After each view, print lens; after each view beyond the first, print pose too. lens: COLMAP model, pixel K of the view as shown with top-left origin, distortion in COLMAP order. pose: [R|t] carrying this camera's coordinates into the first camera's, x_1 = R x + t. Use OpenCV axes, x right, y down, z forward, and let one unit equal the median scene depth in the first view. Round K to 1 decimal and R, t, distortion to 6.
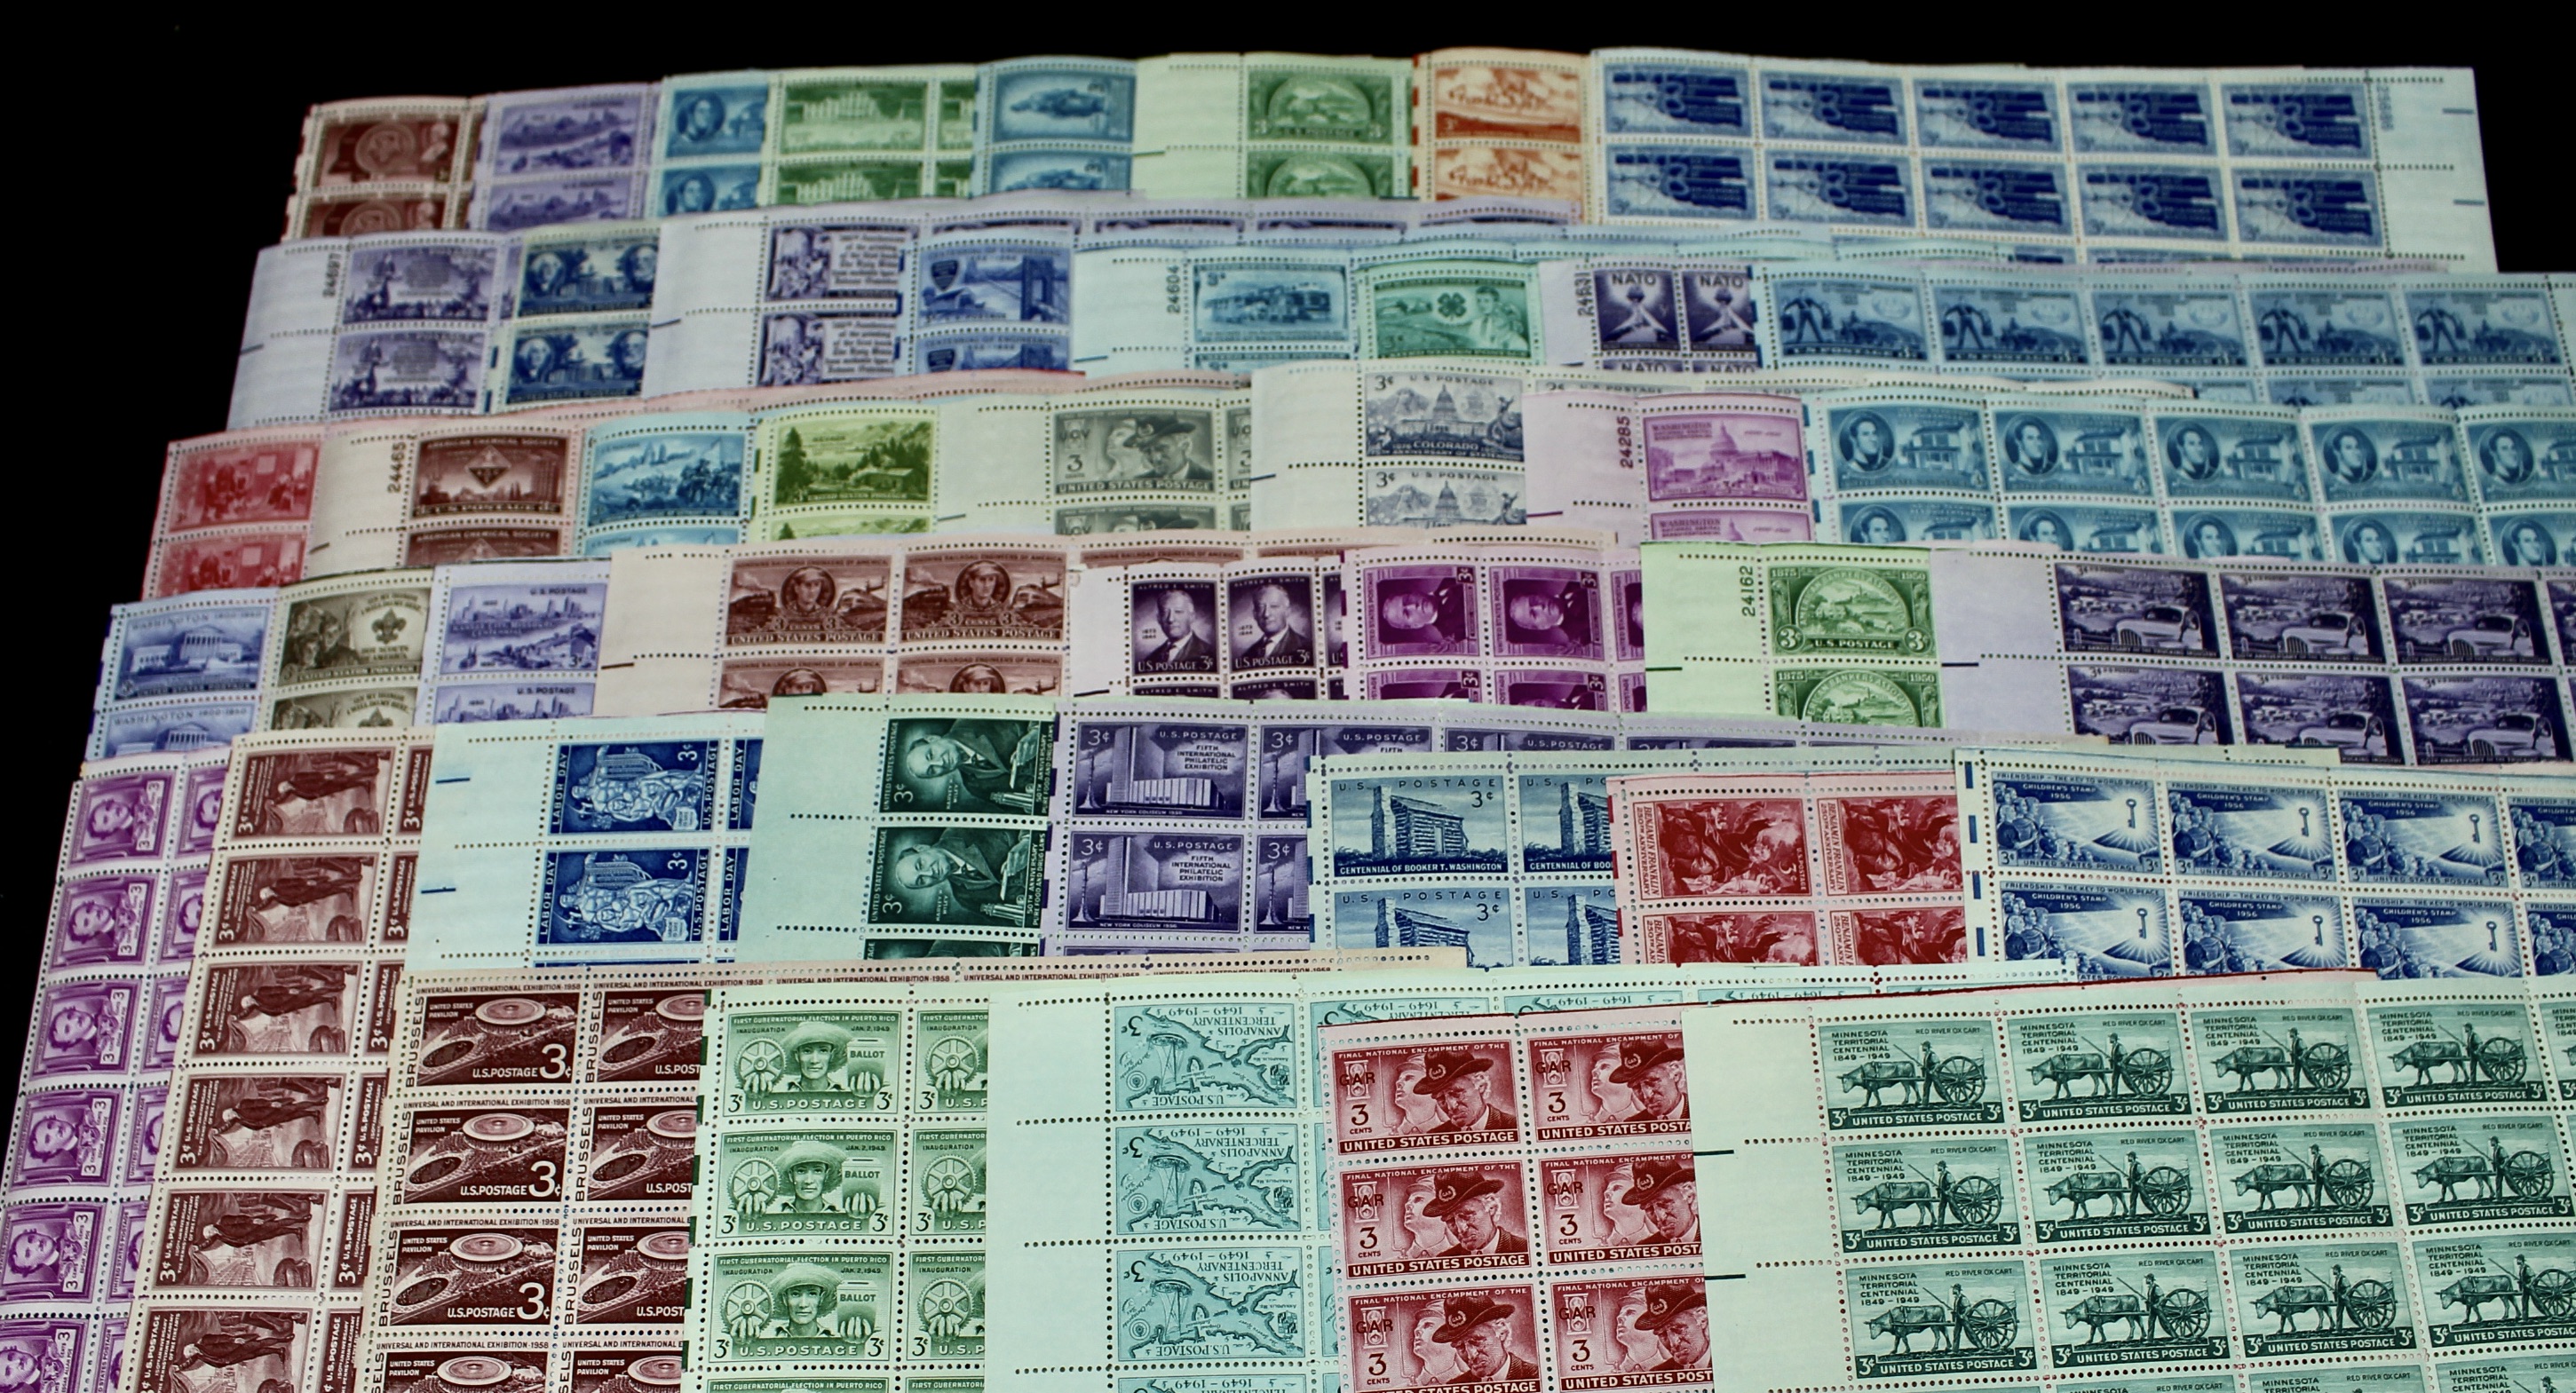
lens RADIAL K [[2517.4, 0, 1322.5], [0, 2517.4, 865.3], [0, 0, 1]] dist [-0.157871, 0.124728]
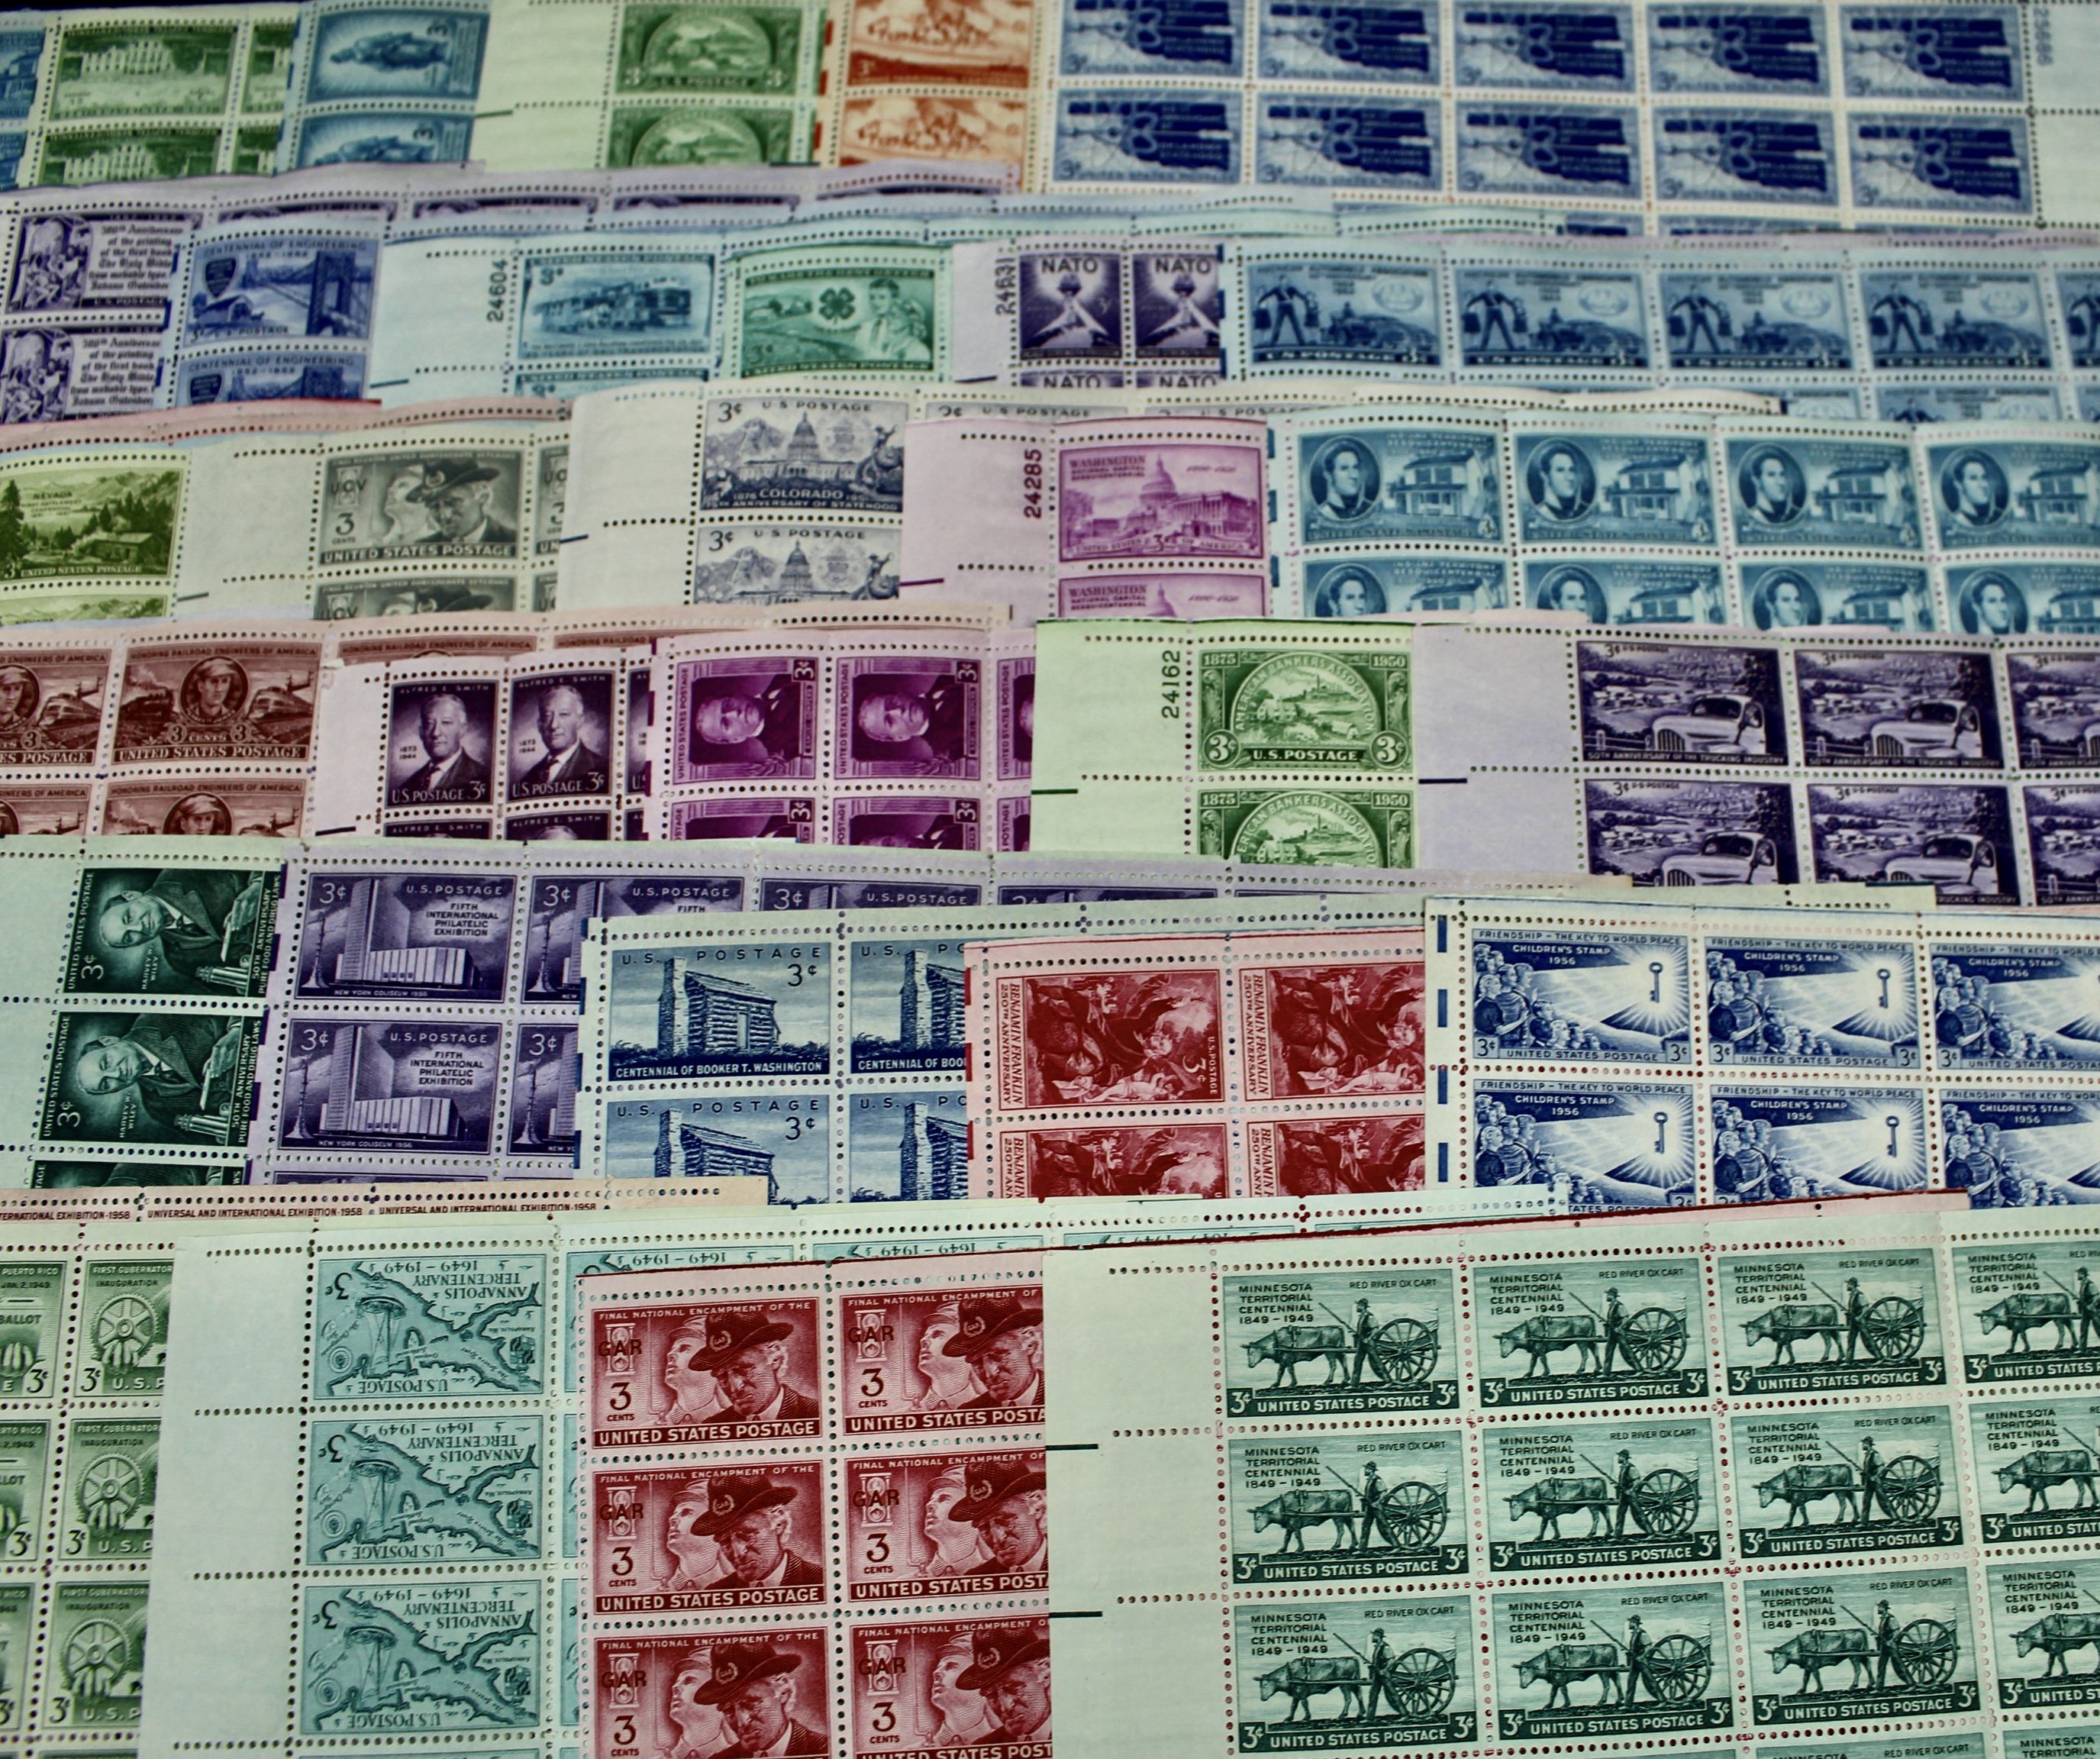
lens RADIAL K [[2084.1, 0, 1292.3], [0, 2084.1, 906.9], [0, 0, 1]] dist [-0.147040, 0.105104]
pose [[0.999744, -0.007932, 0.021182, 0.193731], [0.005534, 0.993812, 0.110937, -0.112680], [-0.021931, -0.110791, 0.993602, 0.352885]]
